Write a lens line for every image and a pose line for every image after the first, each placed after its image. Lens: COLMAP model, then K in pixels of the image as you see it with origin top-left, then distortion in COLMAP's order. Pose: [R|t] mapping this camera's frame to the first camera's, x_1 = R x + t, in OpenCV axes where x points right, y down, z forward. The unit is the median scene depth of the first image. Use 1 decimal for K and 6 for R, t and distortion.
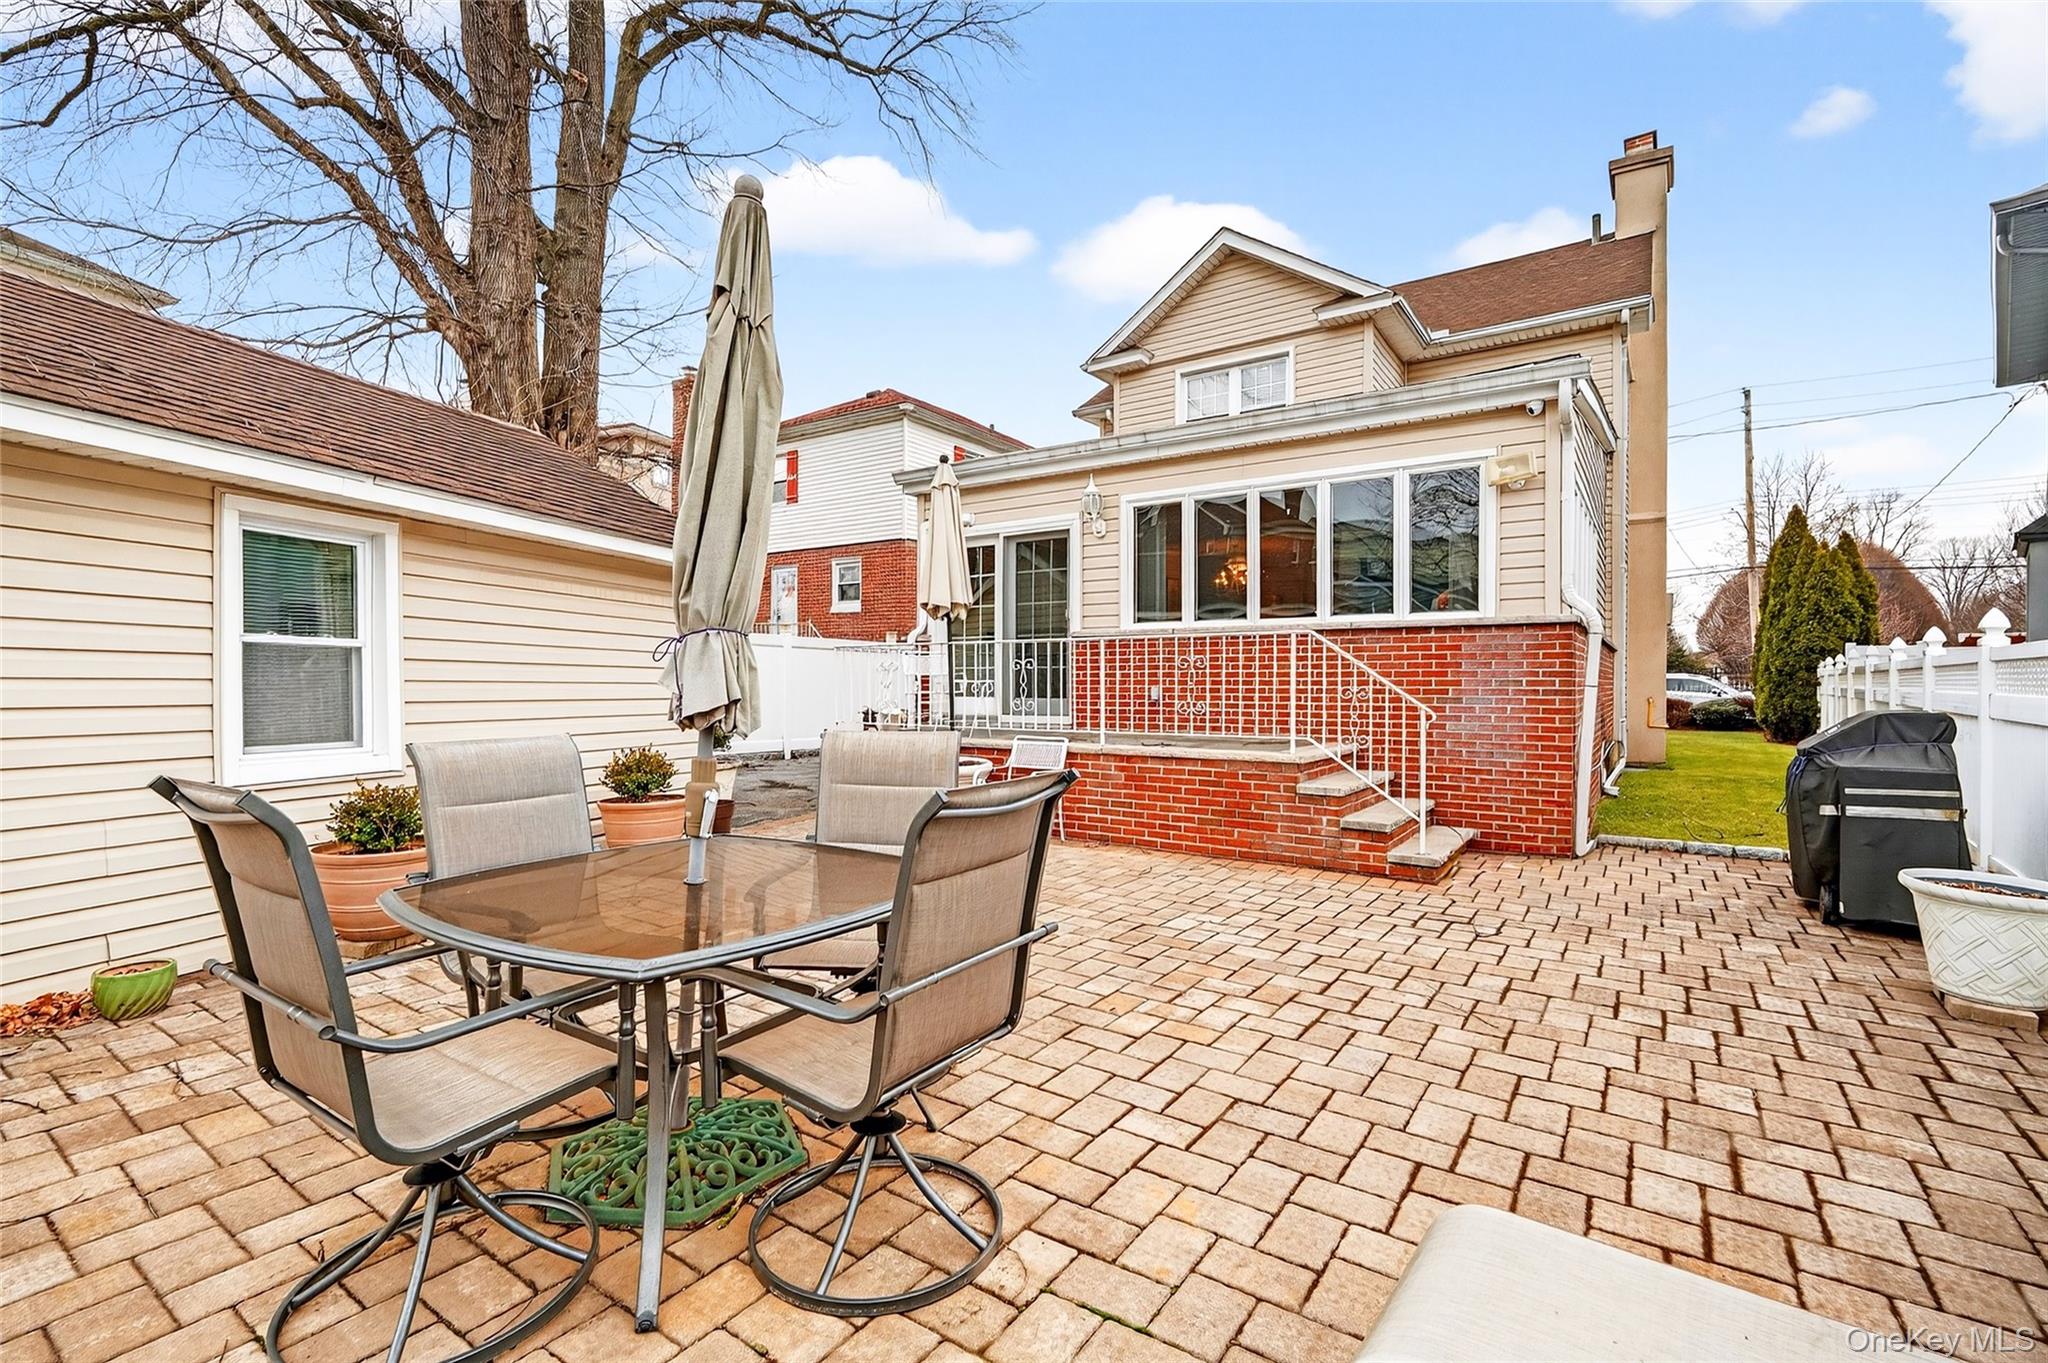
lens RADIAL K [[911.5, 0, 1024.4], [0, 911.5, 688.3], [0, 0, 1]] dist [0.000123, -0.000454]
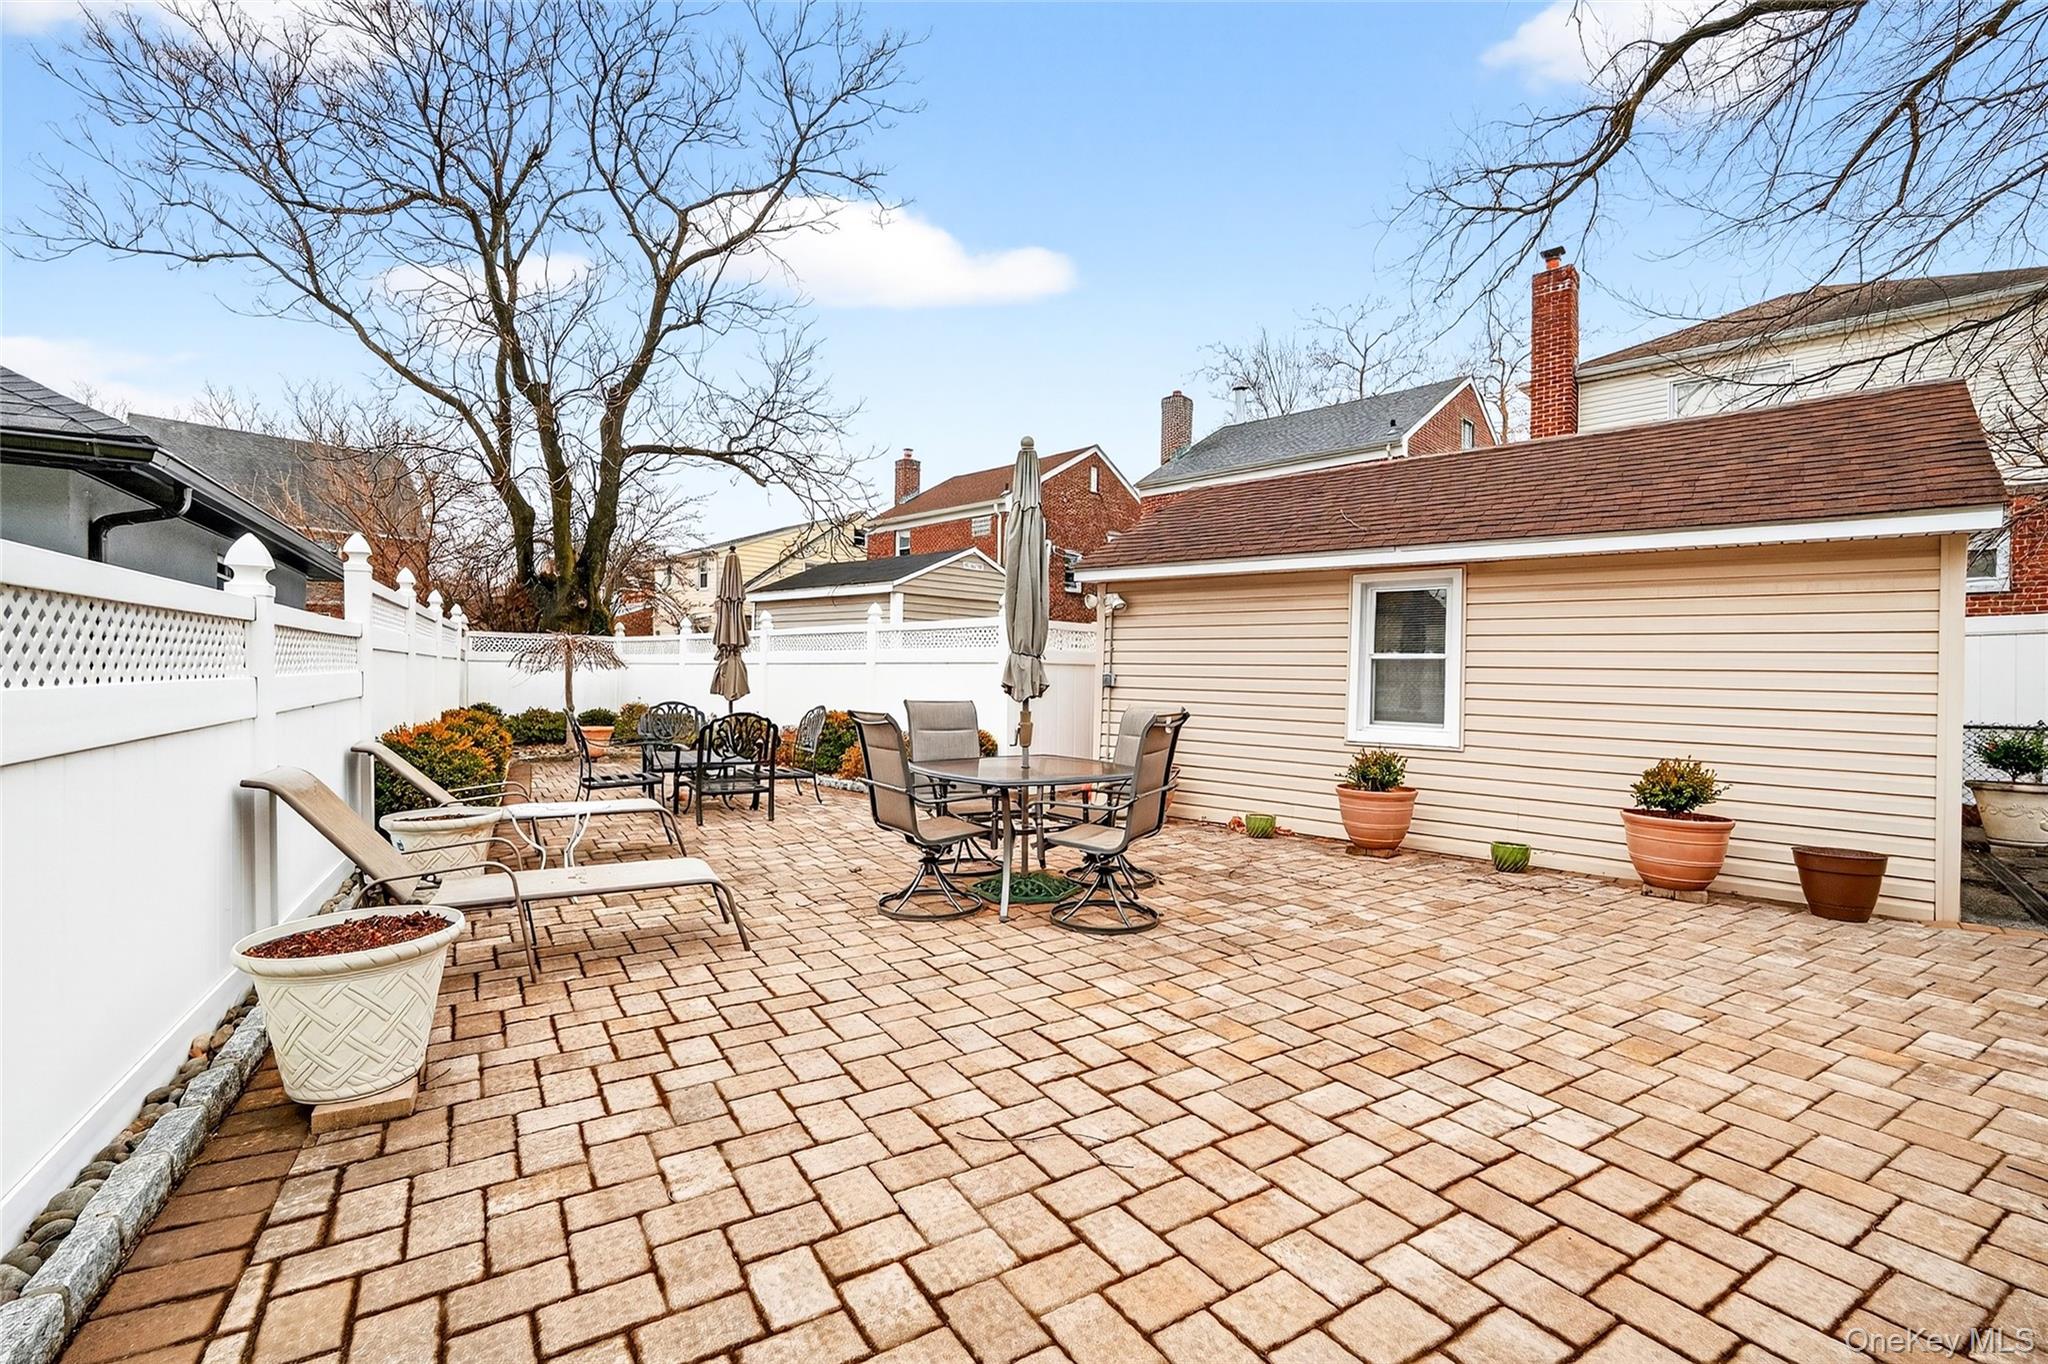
lens RADIAL K [[895.5, 0, 1020.3], [0, 895.5, 684.0], [0, 0, 1]] dist [-0.000810, 0.000306]
pose [[-0.396662, -0.001419, -0.917964, 0.455236], [-0.023420, 0.999689, 0.008574, -0.001401], [0.917666, 0.024900, -0.396572, 0.514764]]
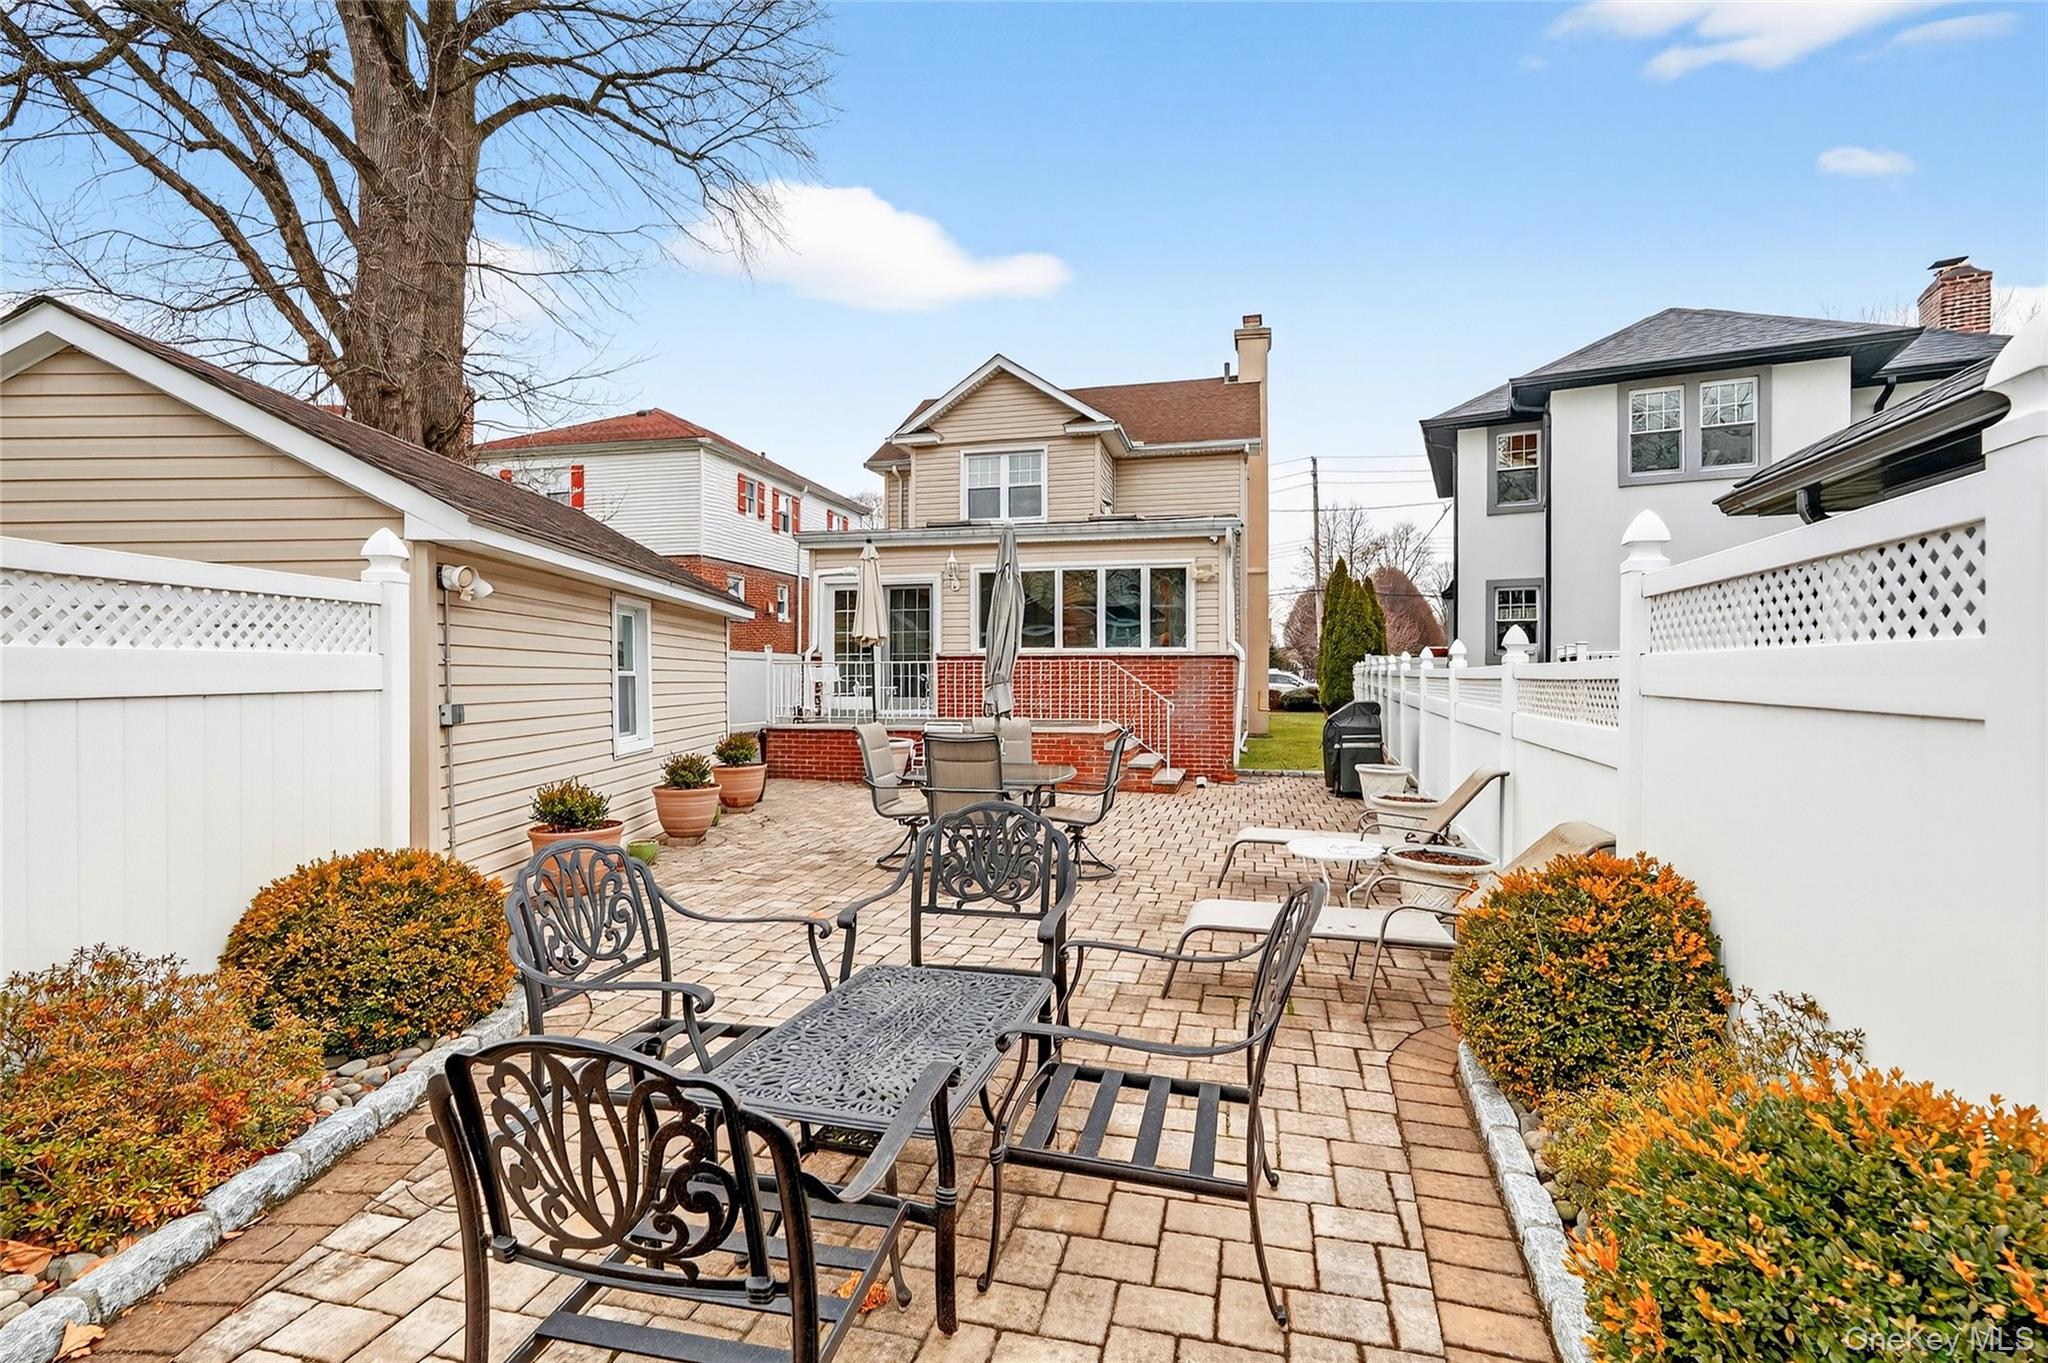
lens RADIAL K [[909.9, 0, 1027.1], [0, 909.9, 675.1], [0, 0, 1]] dist [-0.004802, -0.001136]
pose [[0.935476, -0.002840, 0.353380, -0.346021], [0.004408, 0.999984, -0.003633, -0.019999], [-0.353363, 0.004957, 0.935473, -0.458488]]
